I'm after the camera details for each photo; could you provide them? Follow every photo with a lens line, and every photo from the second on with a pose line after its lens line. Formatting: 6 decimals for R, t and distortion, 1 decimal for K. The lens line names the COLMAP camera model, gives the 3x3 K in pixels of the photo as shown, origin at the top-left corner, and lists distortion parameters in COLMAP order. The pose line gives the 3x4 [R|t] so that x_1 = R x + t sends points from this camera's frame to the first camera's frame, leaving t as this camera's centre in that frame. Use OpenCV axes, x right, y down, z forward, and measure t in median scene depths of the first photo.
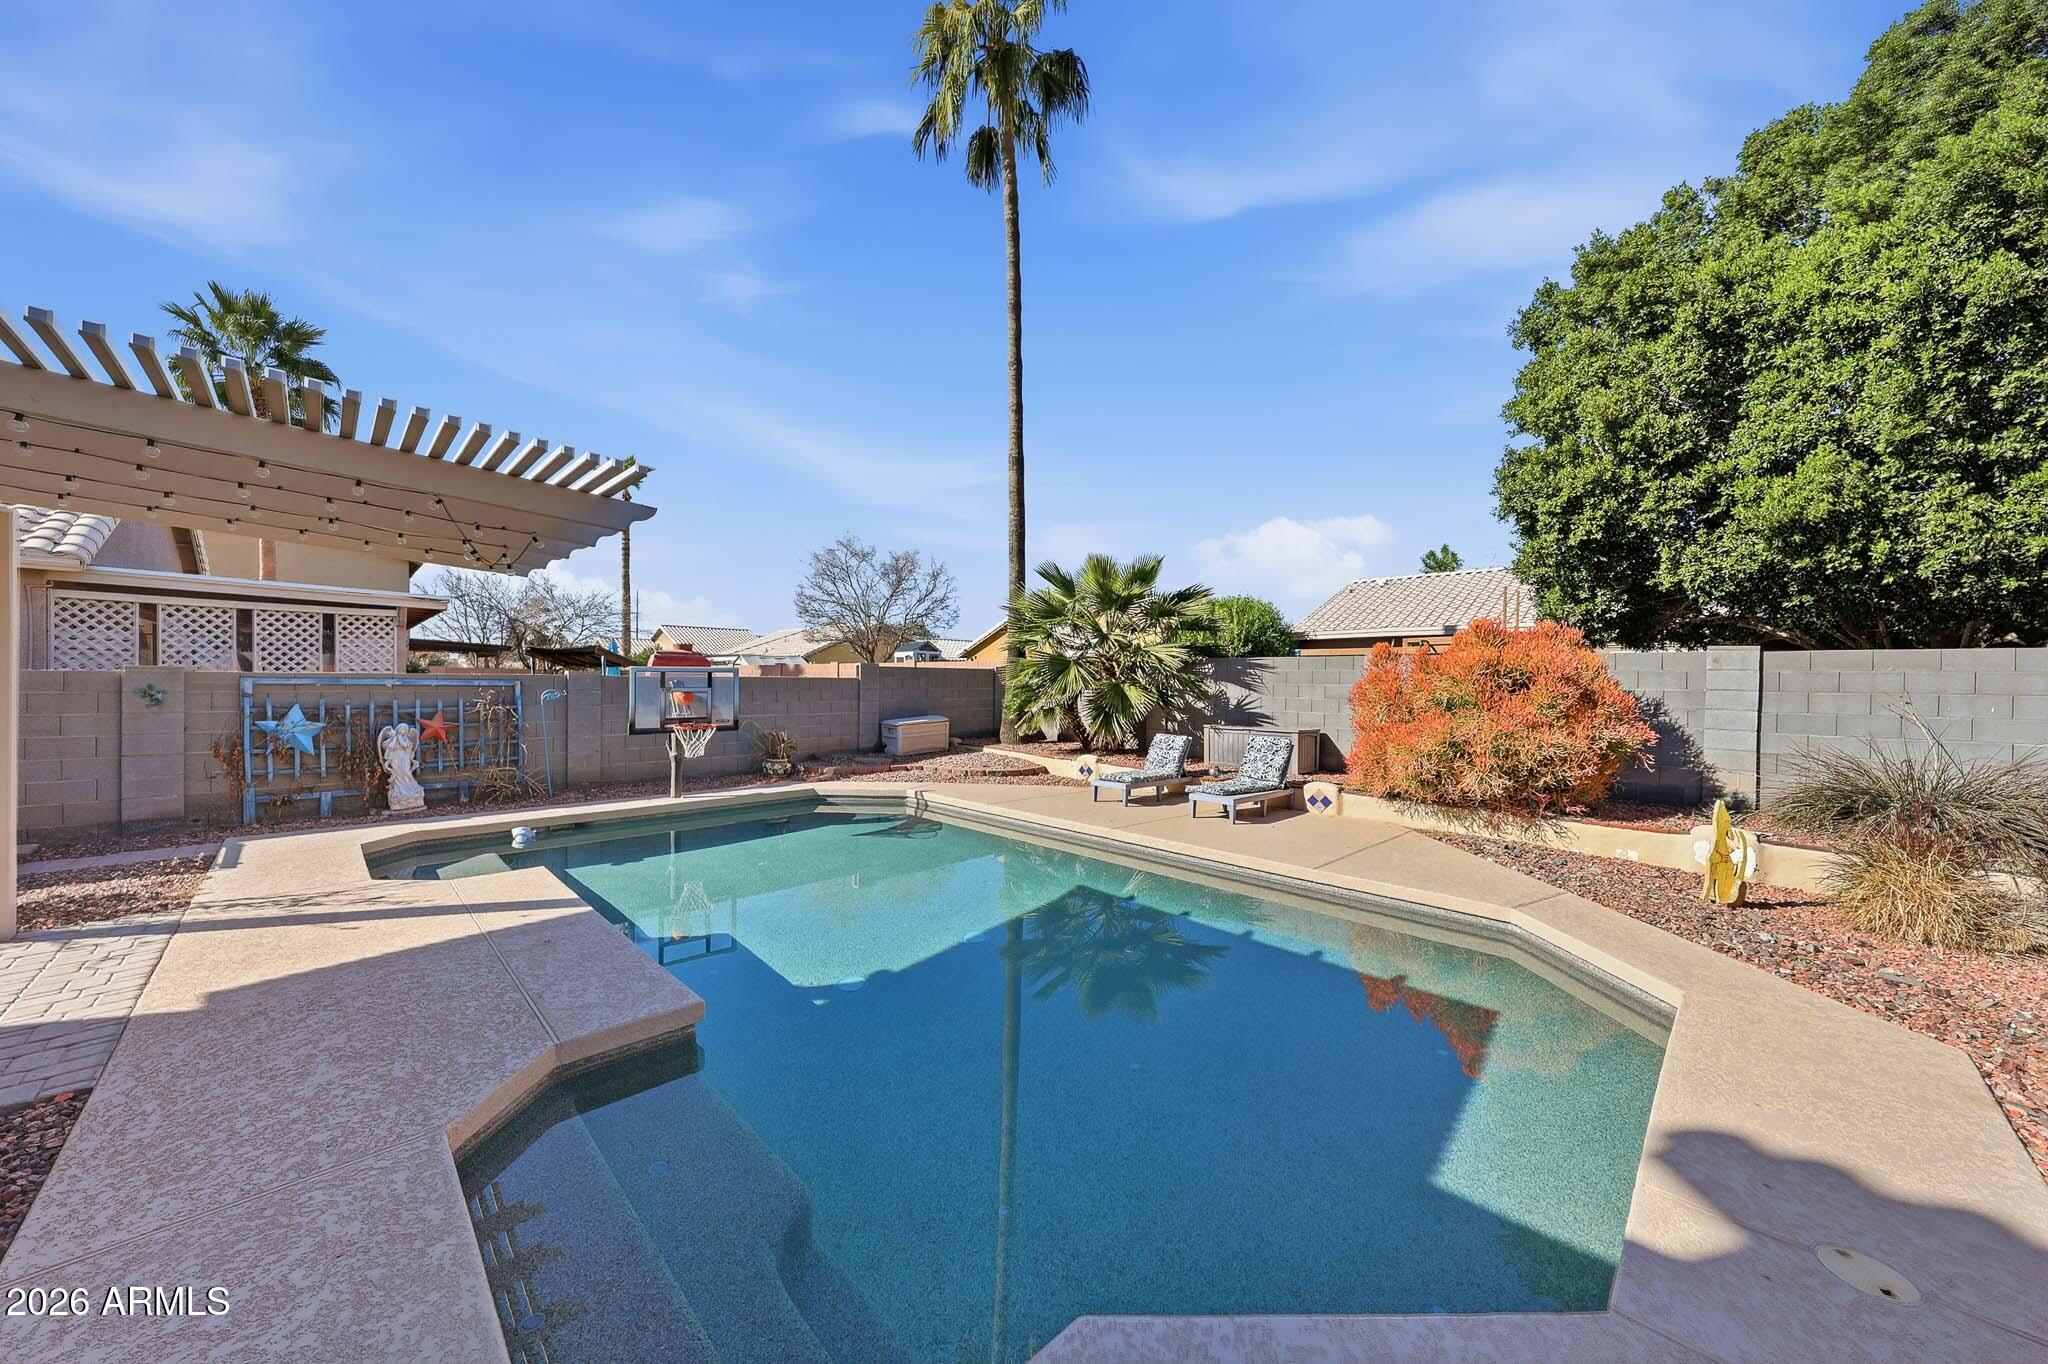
lens RADIAL K [[725.9, 0, 1018.9], [0, 725.9, 680.9], [0, 0, 1]] dist [0.001122, -0.000033]
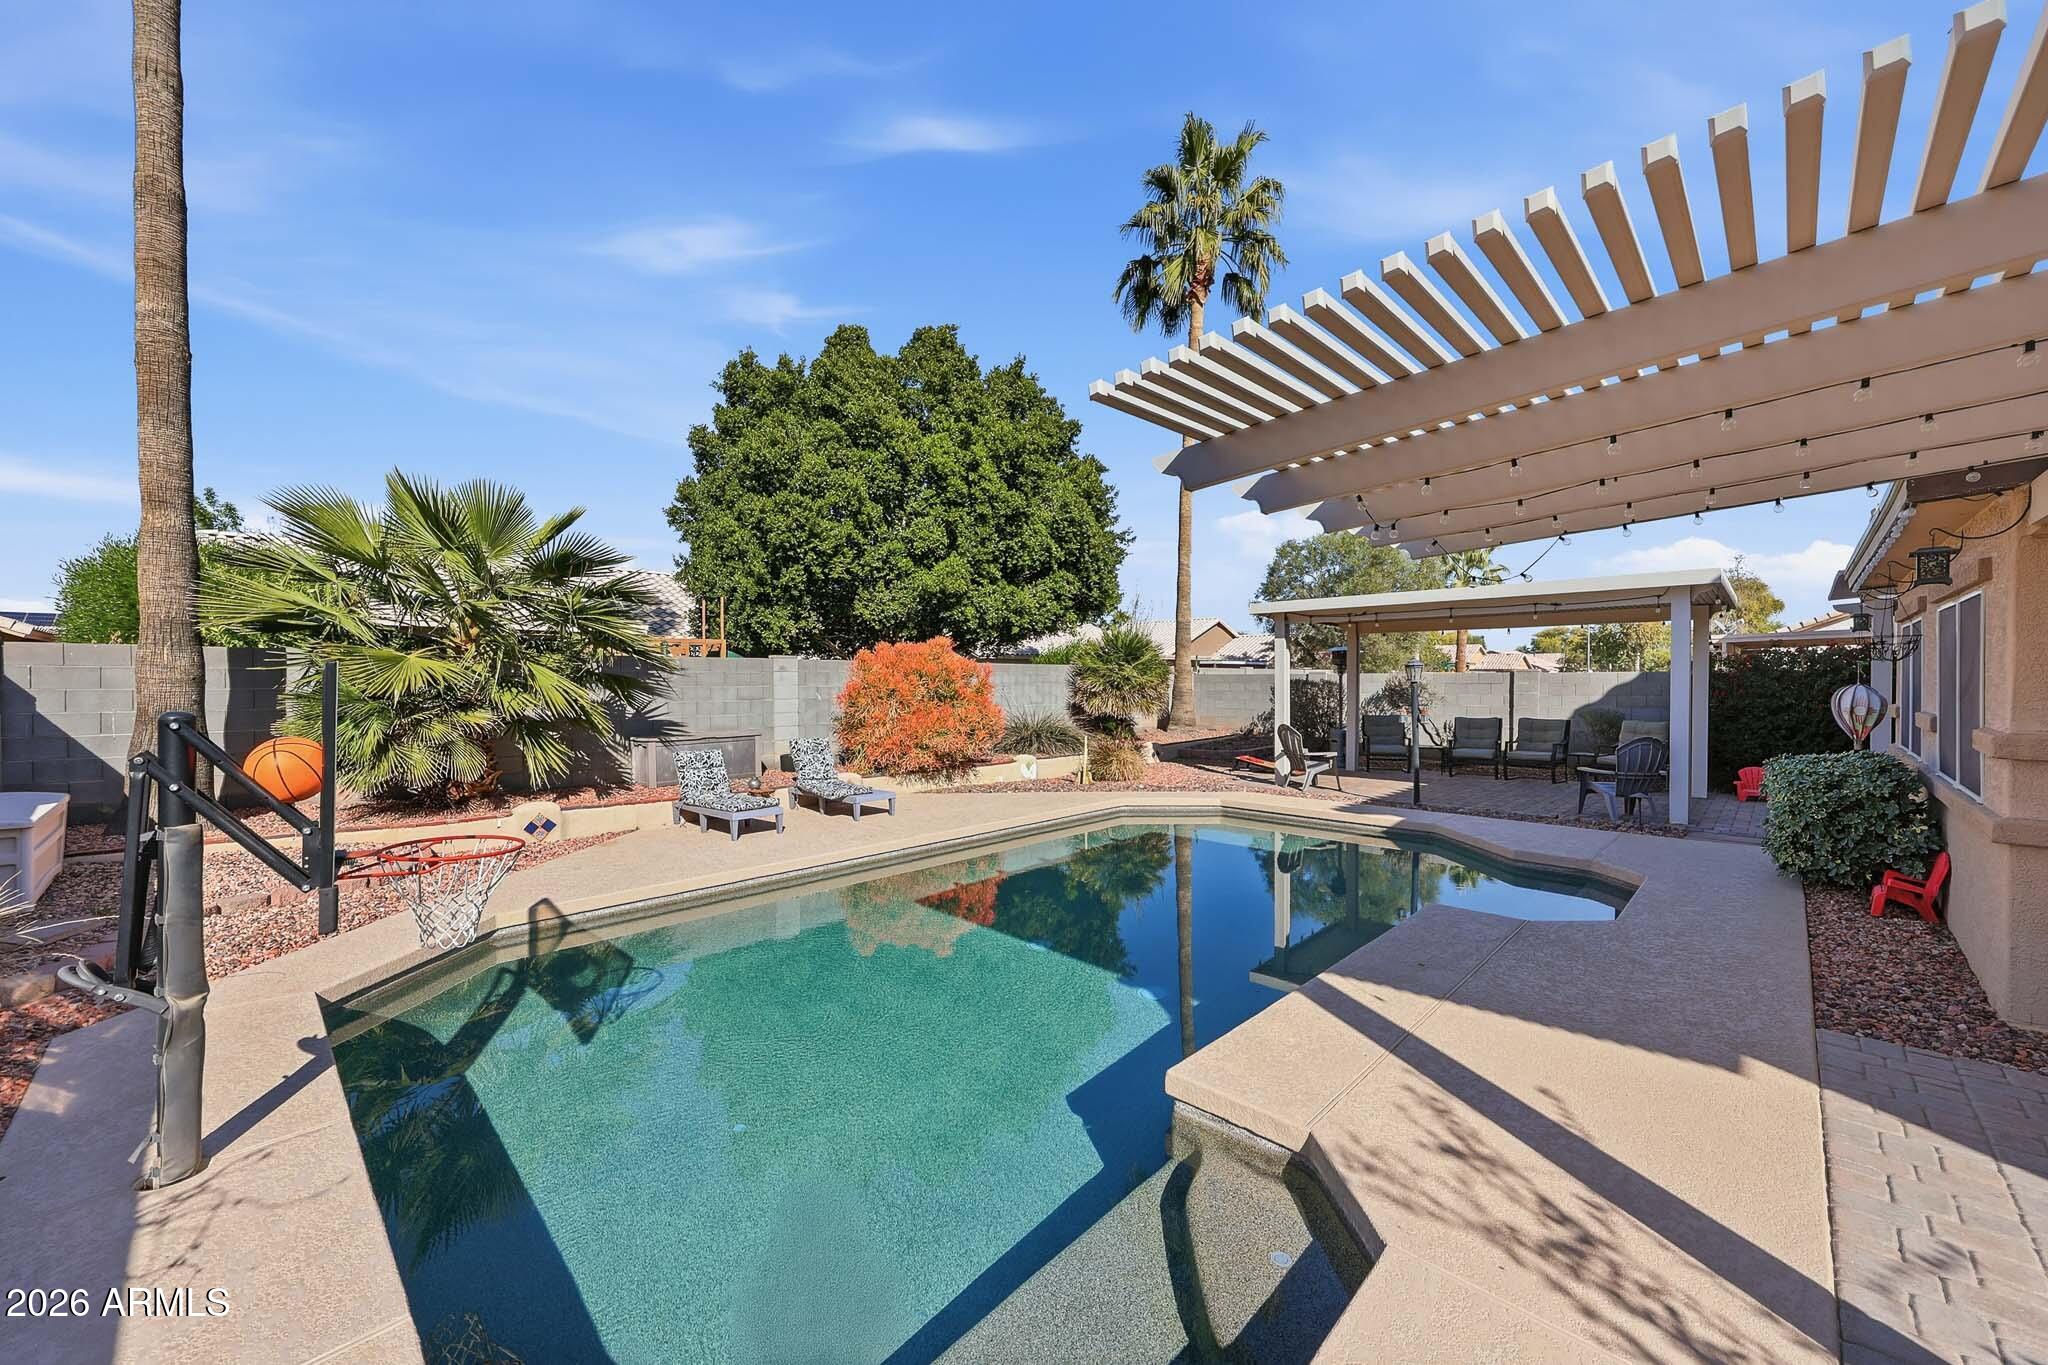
lens RADIAL K [[768.0, 0, 1021.7], [0, 768.0, 677.7], [0, 0, 1]] dist [0.001166, 0.000233]
pose [[-0.027174, -0.012800, 0.999549, -0.782839], [0.004365, 0.999907, 0.012923, -0.023127], [-0.999621, 0.004714, -0.027116, 0.735306]]
